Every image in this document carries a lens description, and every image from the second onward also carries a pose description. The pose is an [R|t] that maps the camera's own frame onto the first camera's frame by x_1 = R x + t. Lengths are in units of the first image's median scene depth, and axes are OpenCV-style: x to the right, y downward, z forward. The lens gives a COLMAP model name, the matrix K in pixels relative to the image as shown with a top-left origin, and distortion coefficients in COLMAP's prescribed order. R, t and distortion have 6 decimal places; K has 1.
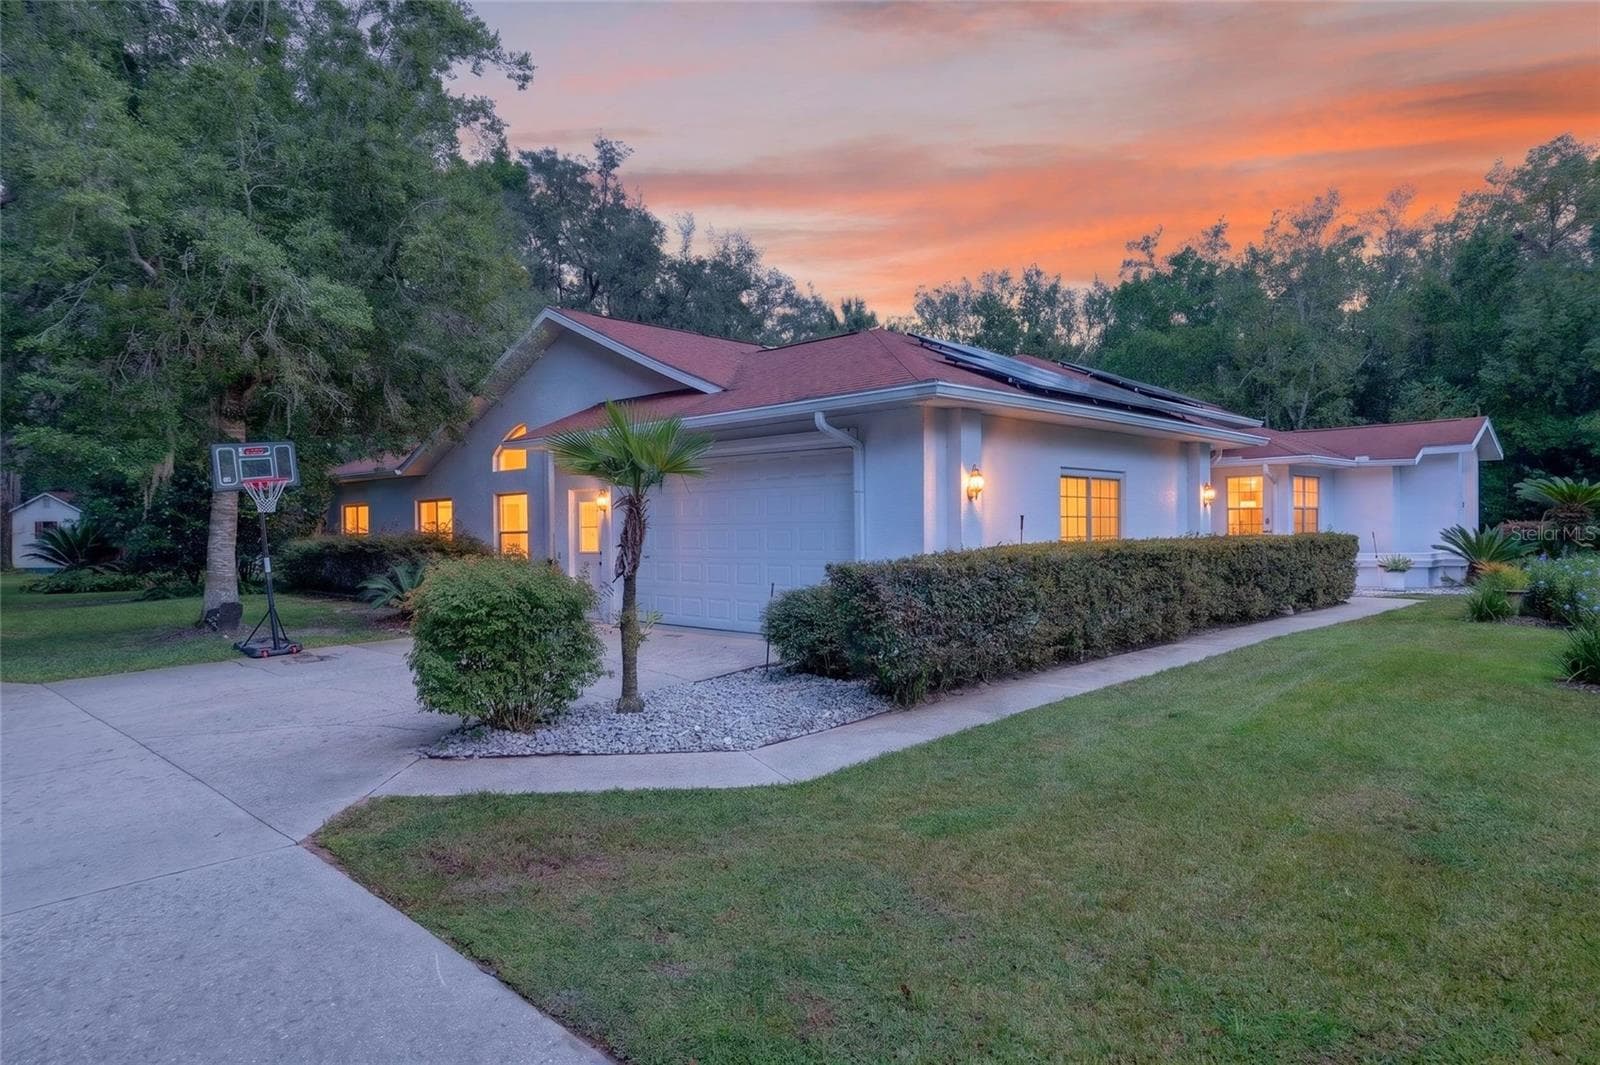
lens RADIAL K [[893.8, 0, 800.0], [0, 893.8, 532.5], [0, 0, 1]] dist [0.025954, -0.000004]
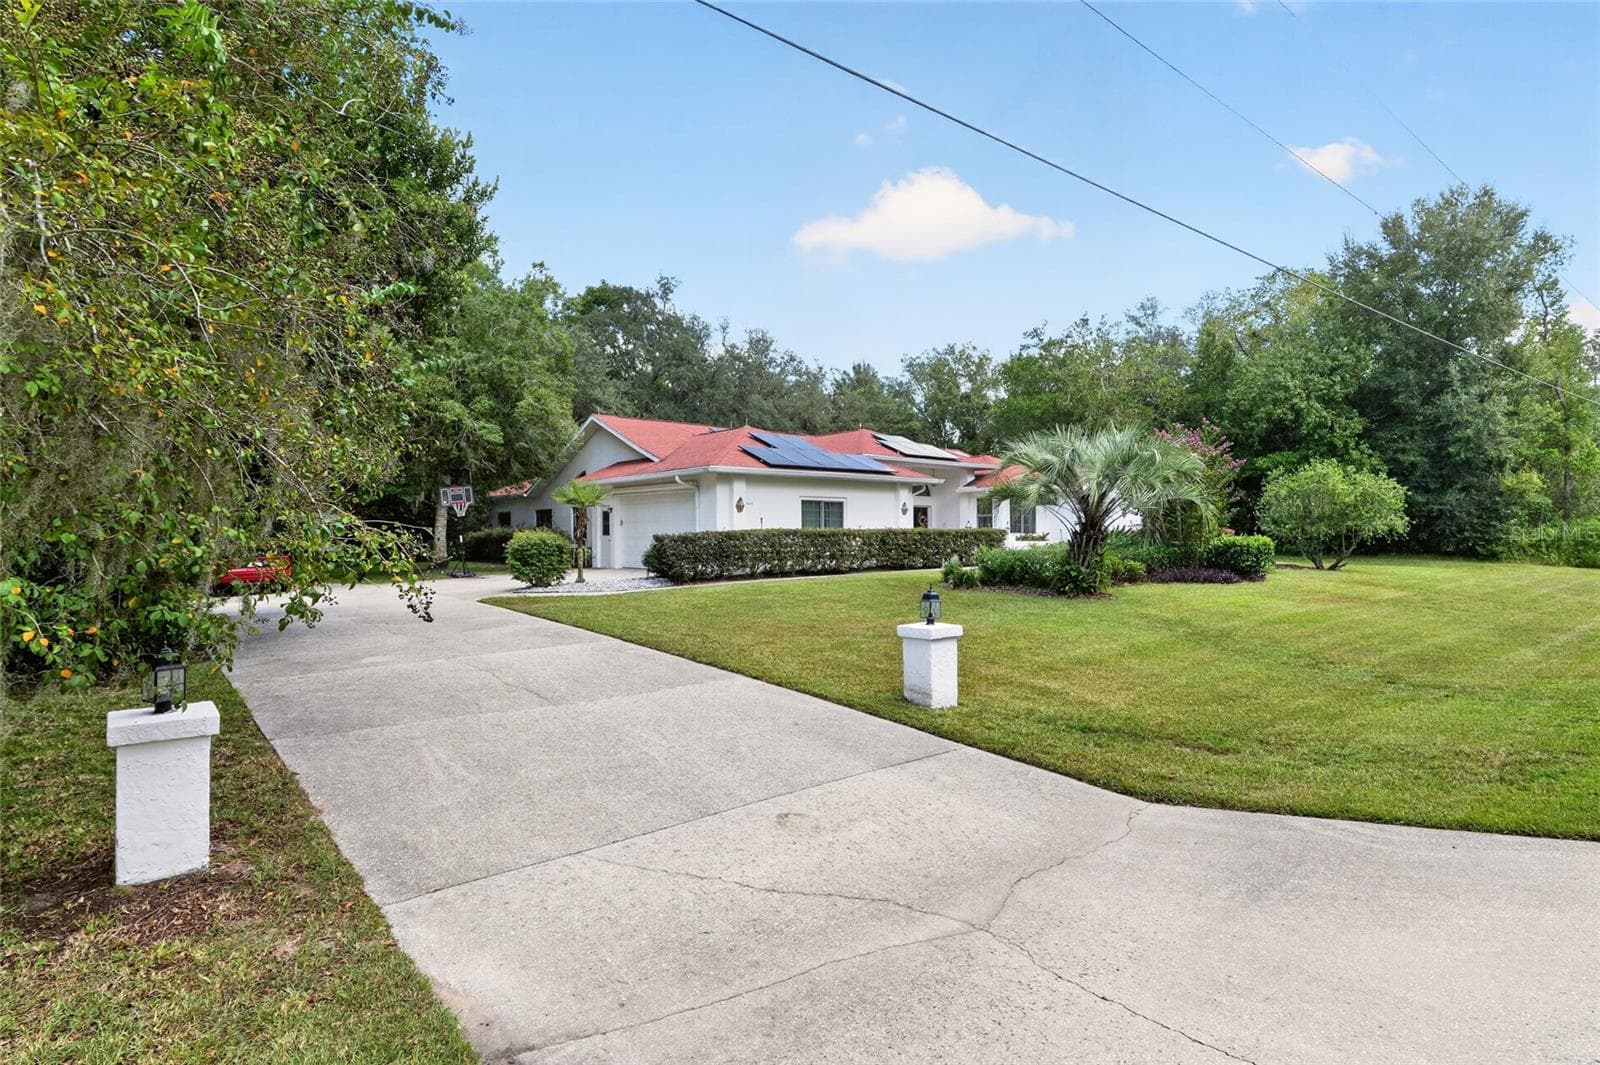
lens RADIAL K [[712.7, 0, 800.0], [0, 712.7, 532.5], [0, 0, 1]] dist [0.000591, -0.000128]
pose [[0.997036, 0.003035, -0.076881, 0.389904], [-0.003280, 0.999990, -0.003065, 0.020029], [0.076871, 0.003308, 0.997036, -0.707163]]
